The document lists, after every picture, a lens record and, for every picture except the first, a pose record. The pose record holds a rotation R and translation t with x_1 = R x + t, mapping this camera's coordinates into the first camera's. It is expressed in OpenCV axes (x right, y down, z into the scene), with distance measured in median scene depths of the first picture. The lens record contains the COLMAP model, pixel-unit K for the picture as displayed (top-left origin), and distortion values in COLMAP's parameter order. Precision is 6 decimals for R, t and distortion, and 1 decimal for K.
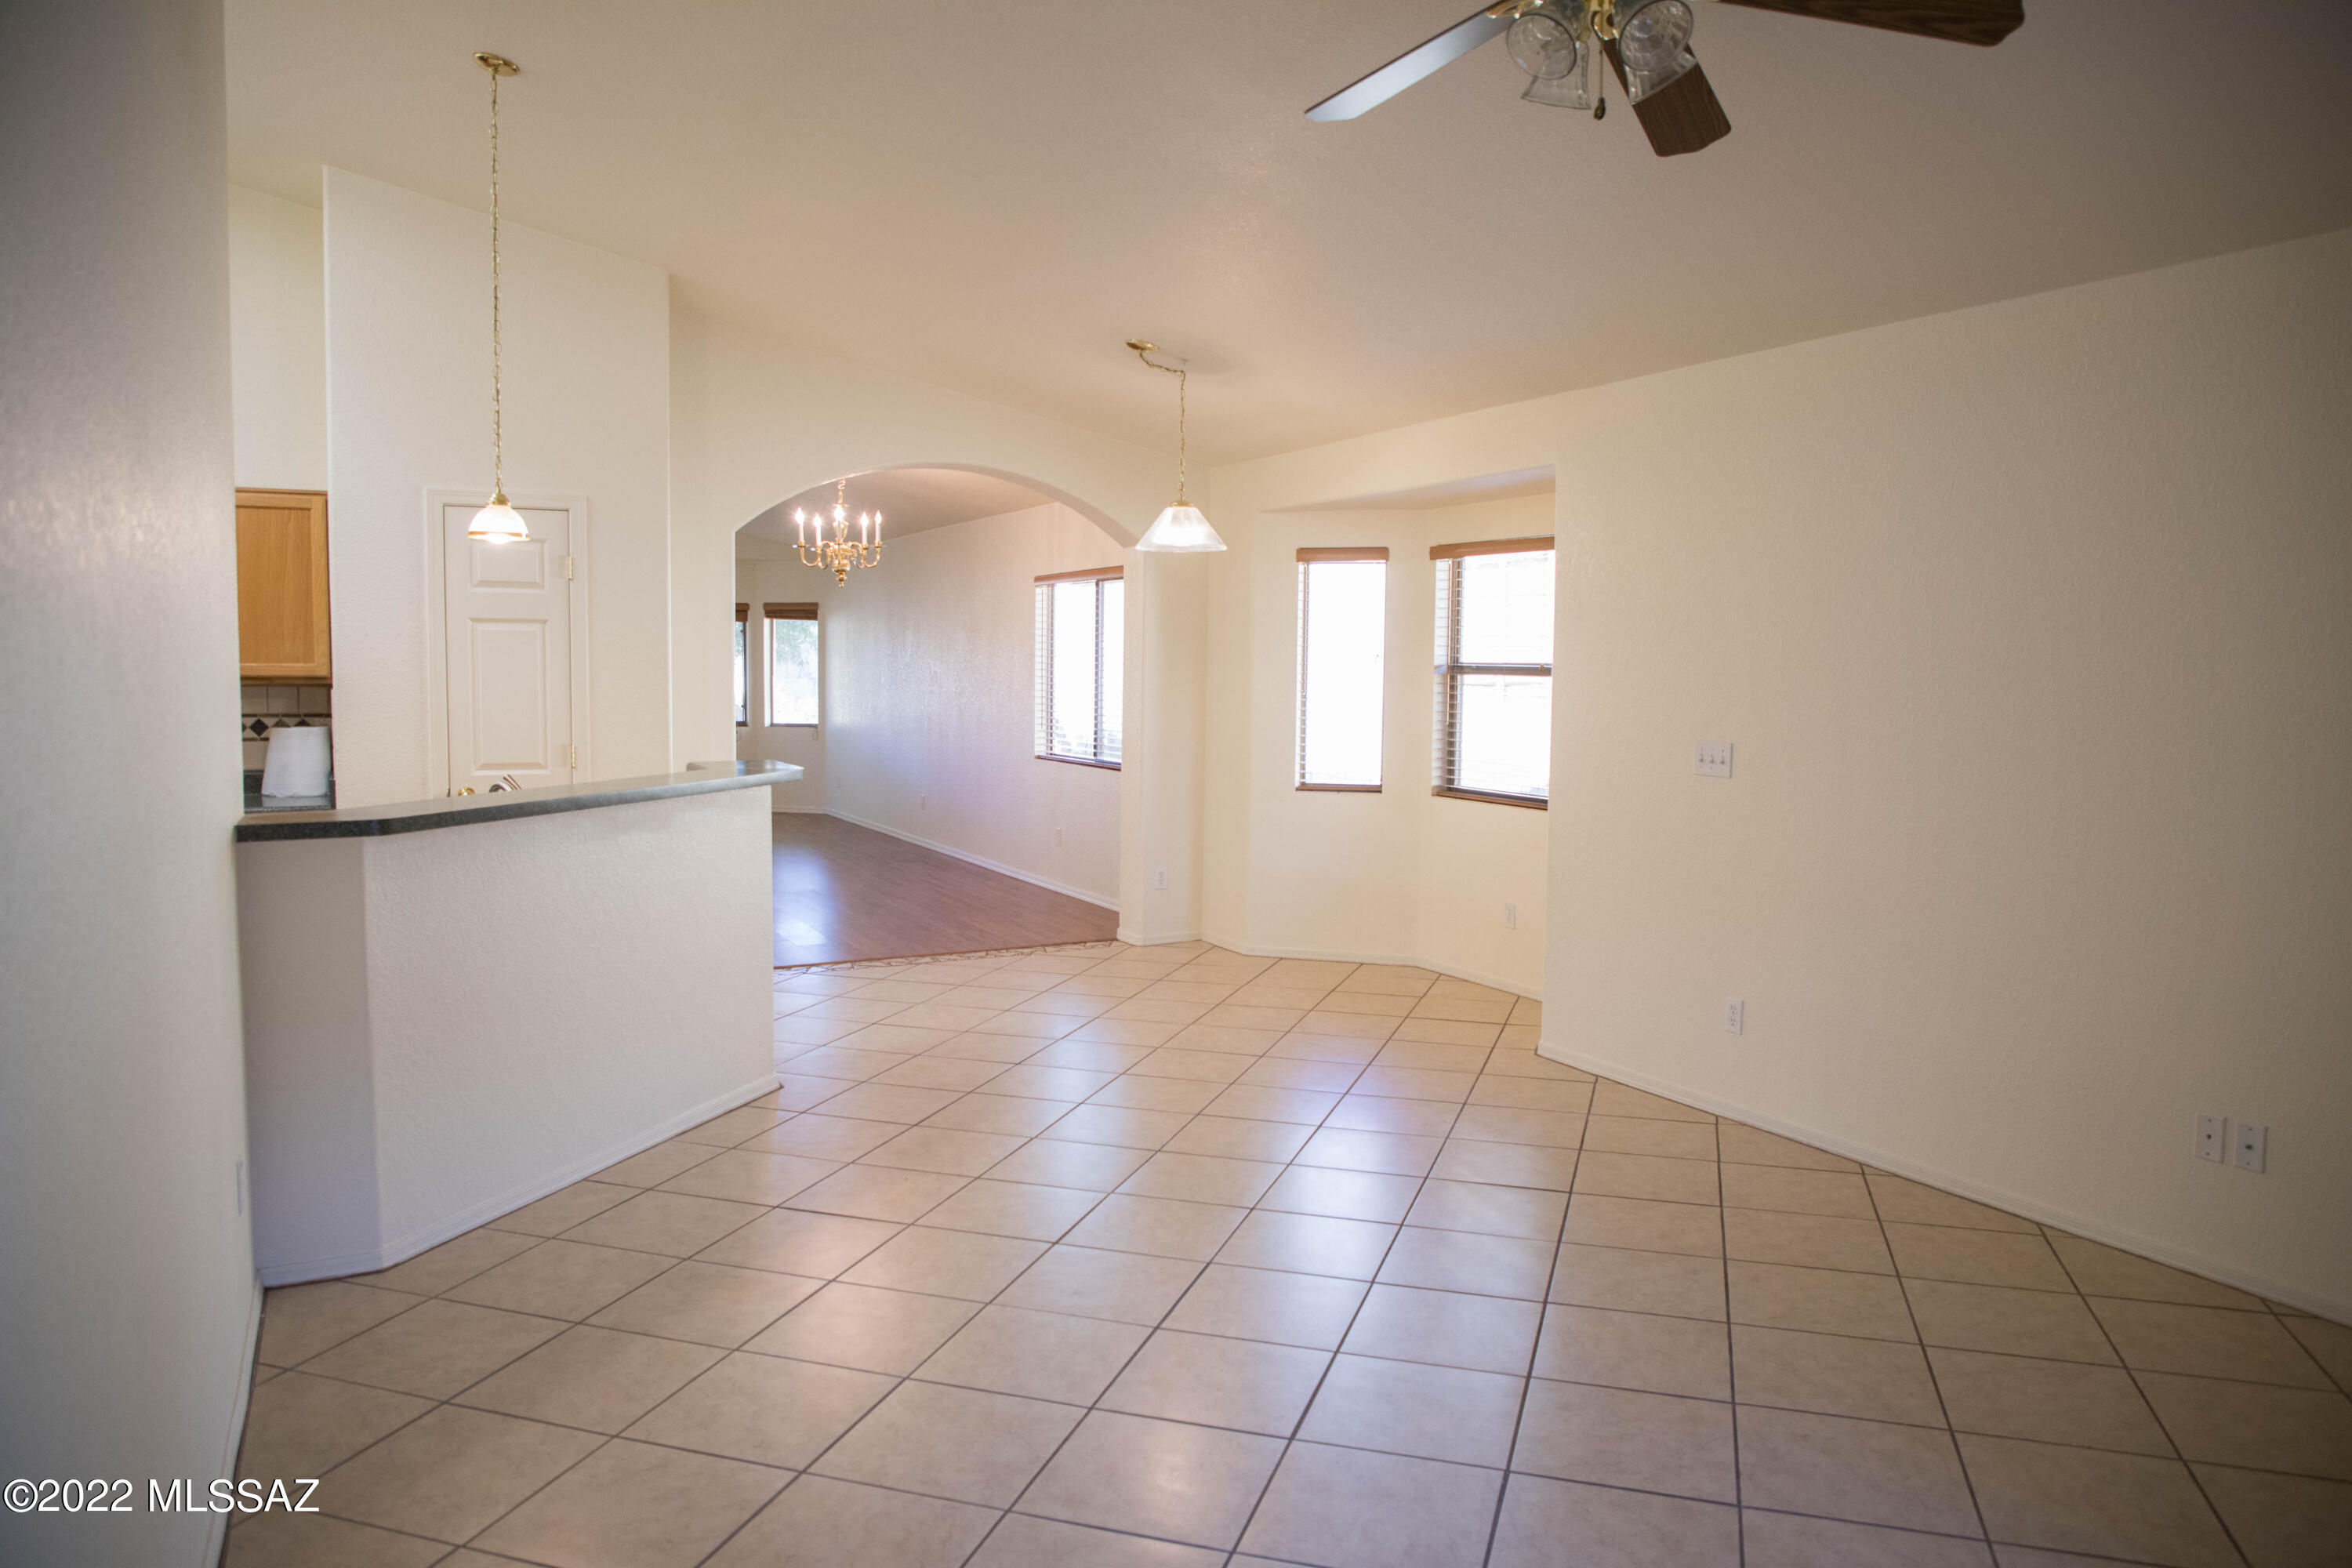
lens RADIAL K [[1592.1, 0, 1190.7], [0, 1592.1, 795.0], [0, 0, 1]] dist [-0.068338, 0.039769]
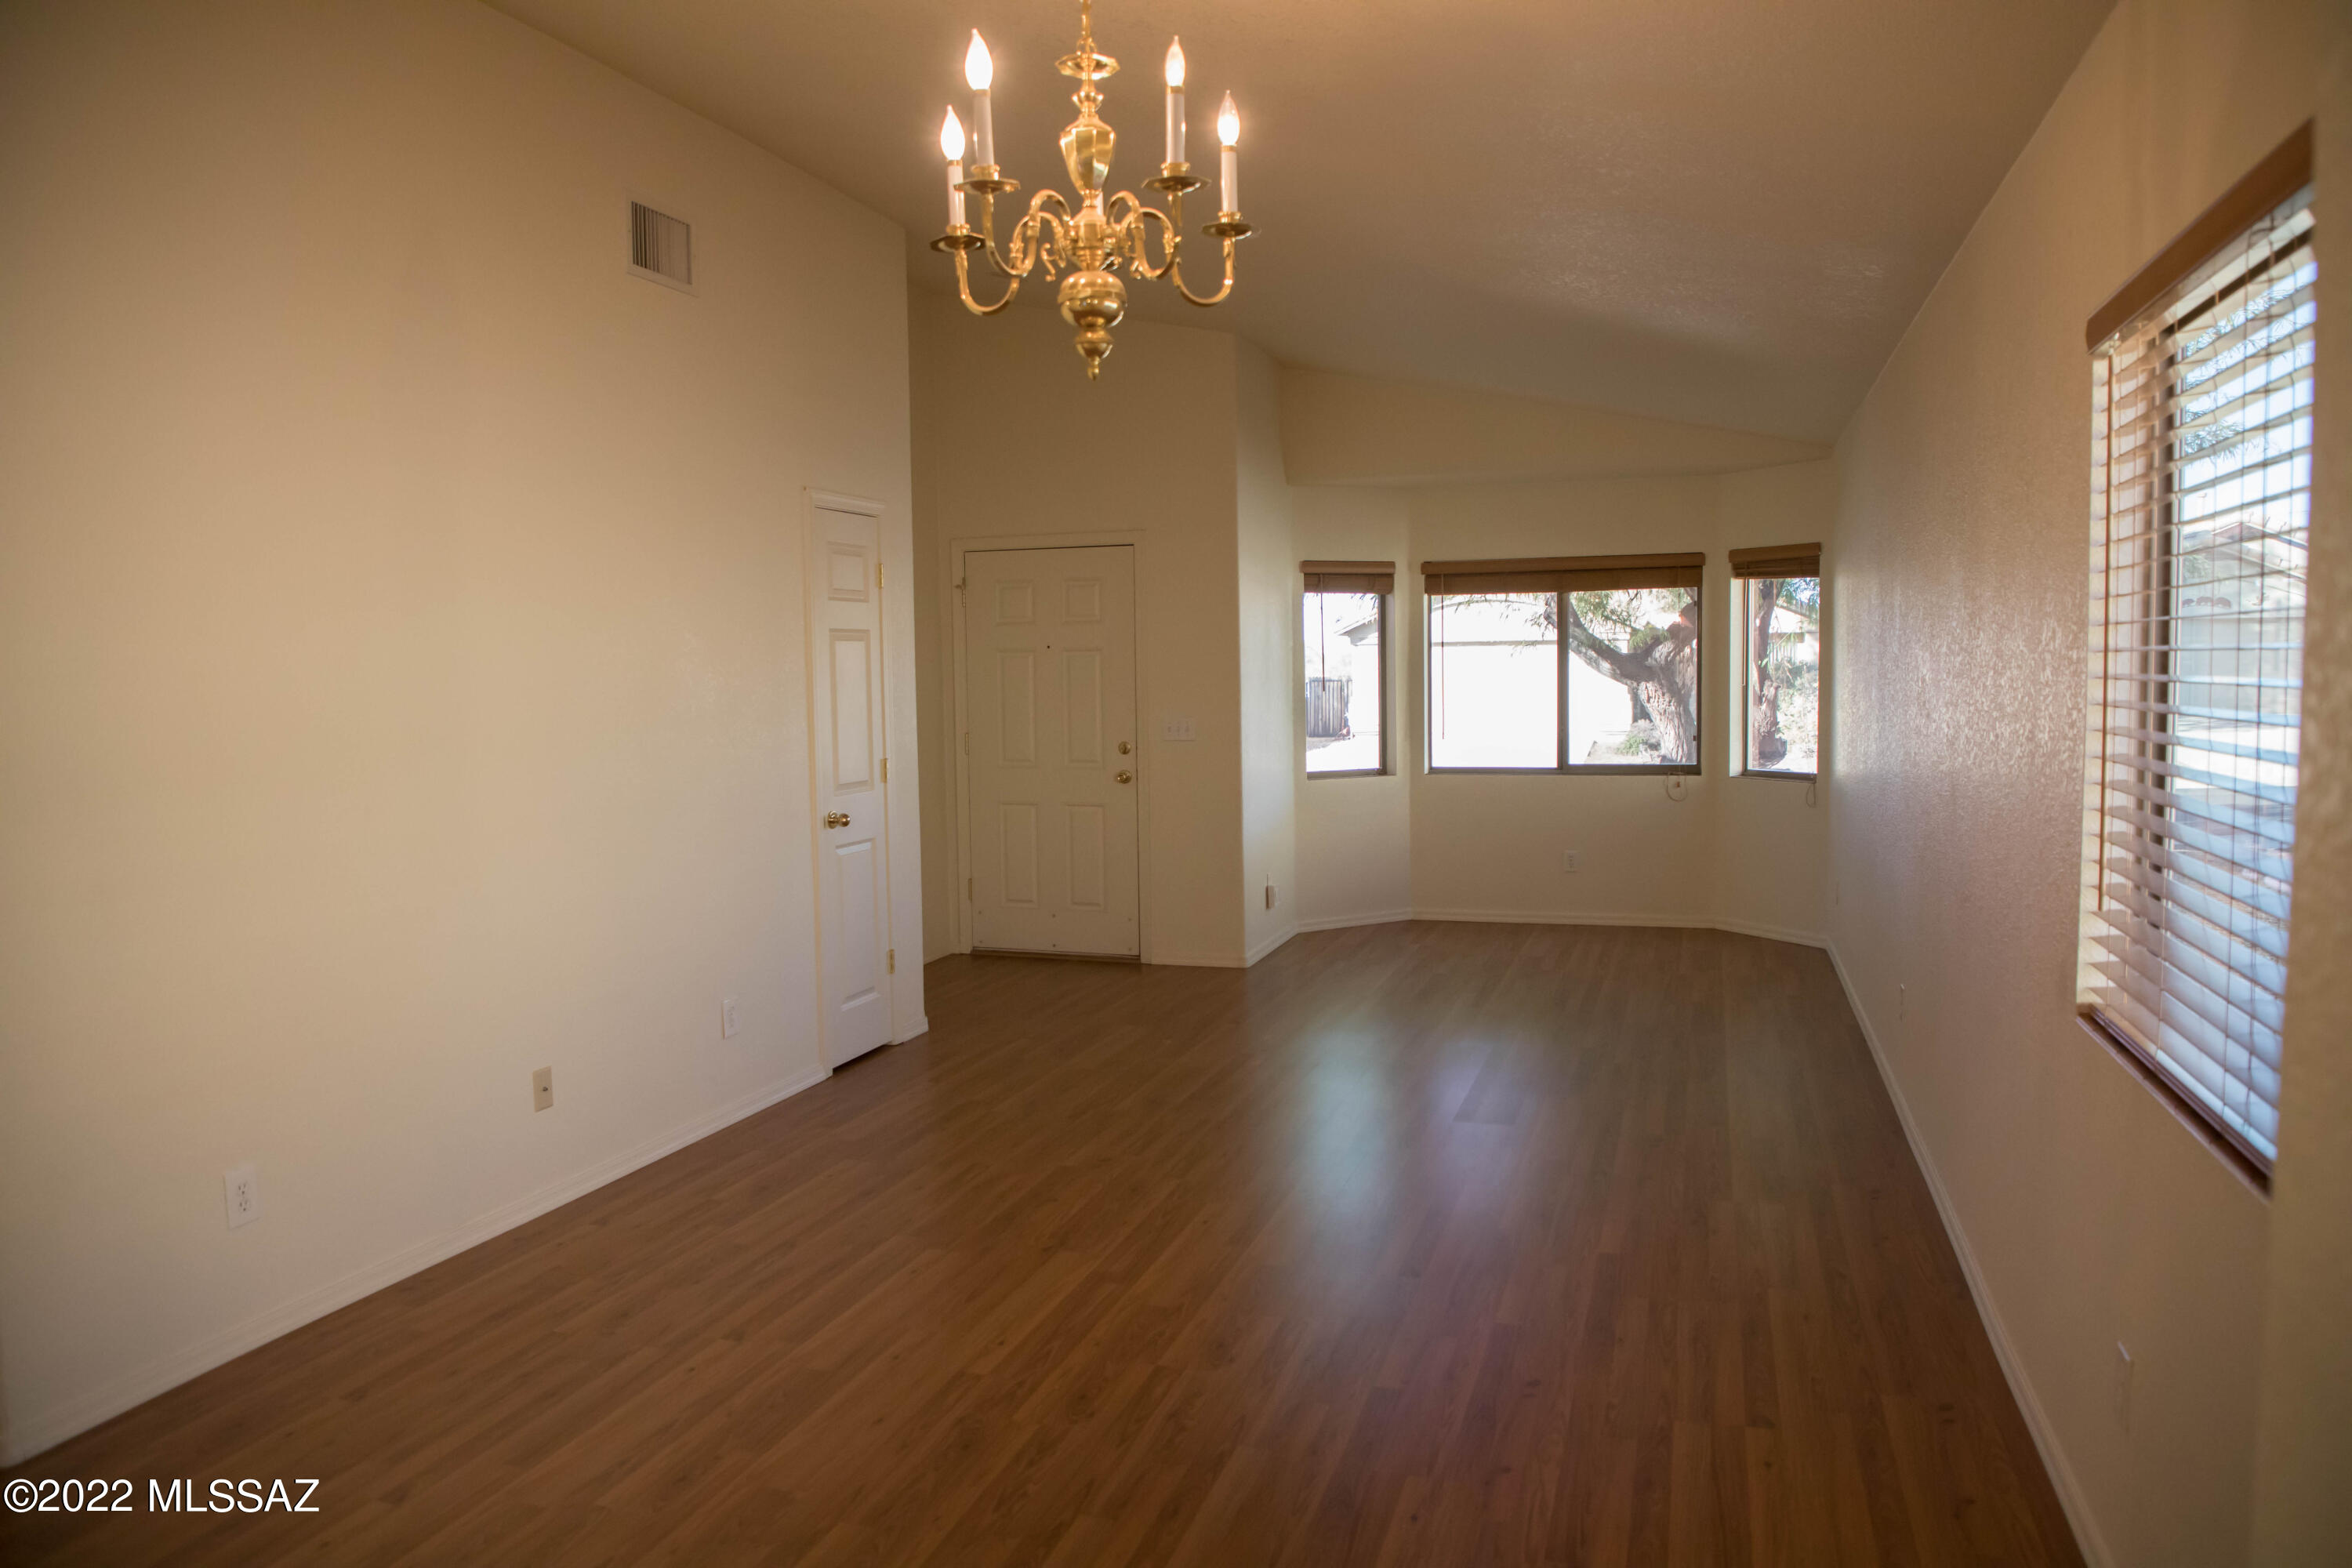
lens RADIAL K [[1592.1, 0, 1190.7], [0, 1592.1, 795.0], [0, 0, 1]] dist [-0.068338, 0.039769]
pose [[0.708724, 0.039362, -0.704386, -0.034858], [-0.036677, 0.999148, 0.018932, -0.099129], [0.704531, 0.012417, 0.709564, 1.193338]]
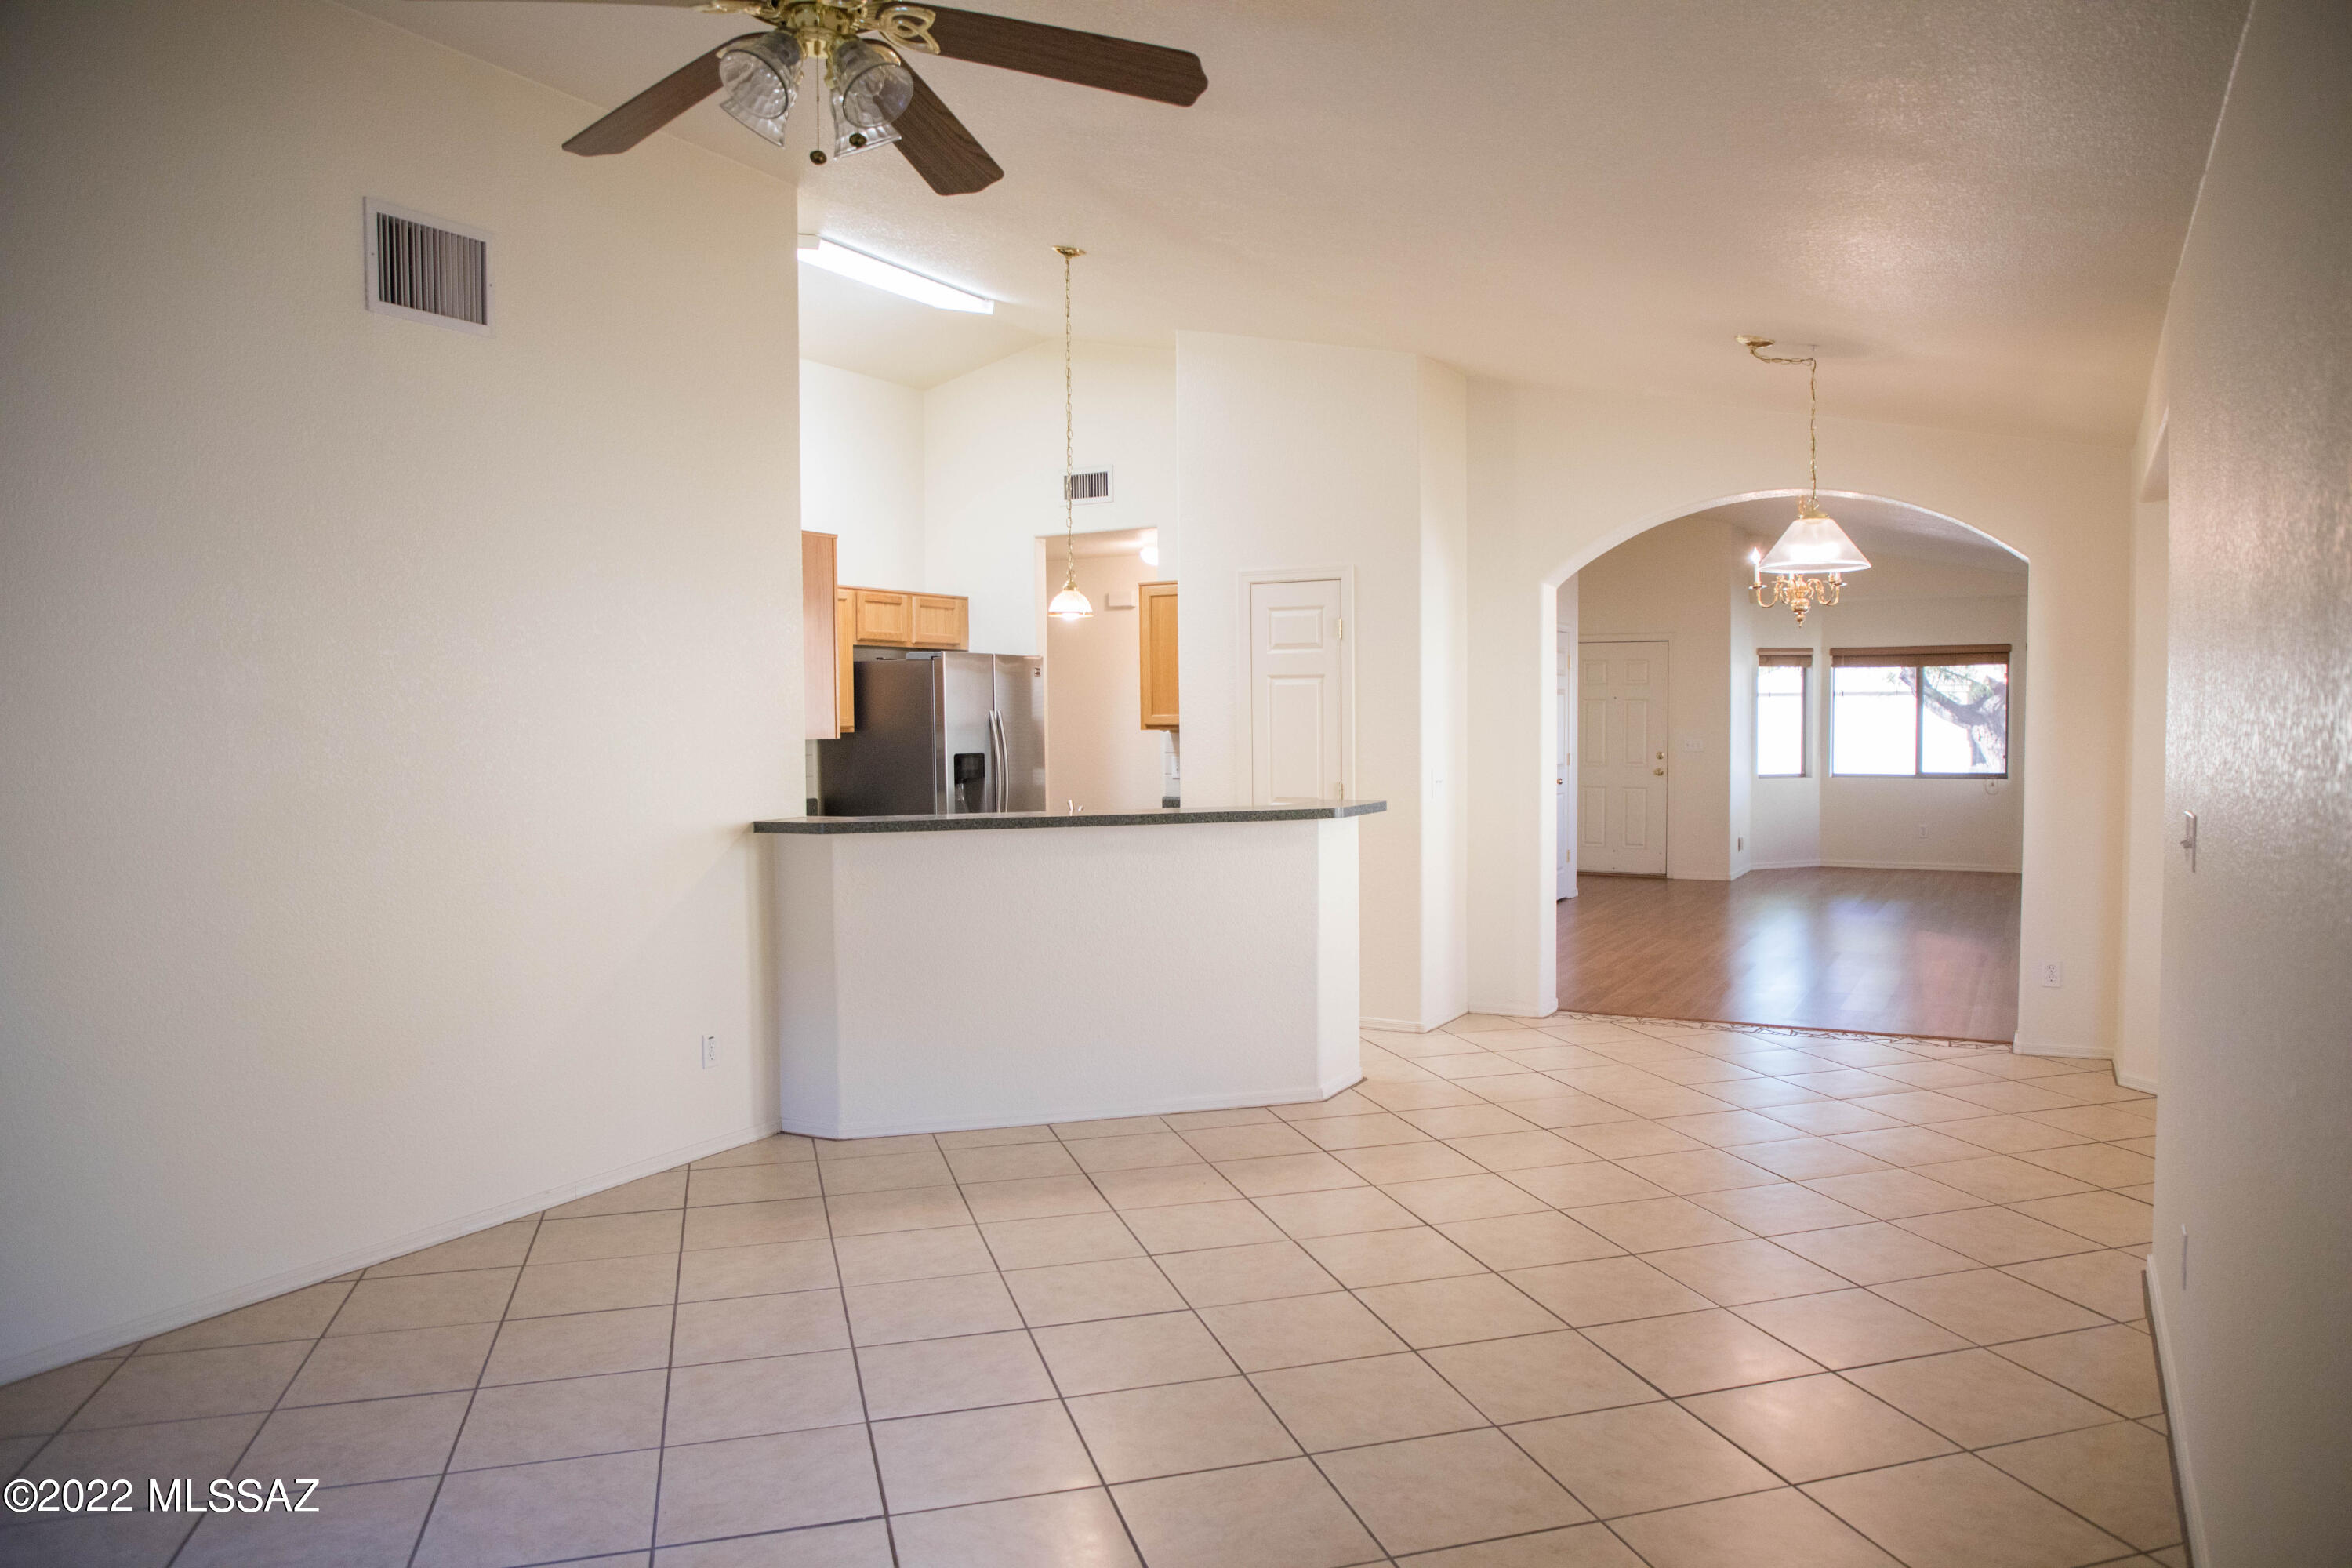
lens RADIAL K [[1592.1, 0, 1190.7], [0, 1592.1, 795.0], [0, 0, 1]] dist [-0.068338, 0.039769]
pose [[0.561165, 0.031103, -0.827119, 0.506586], [-0.056388, 0.998409, -0.000713, -0.016203], [0.825781, 0.047040, 0.562026, 0.261632]]
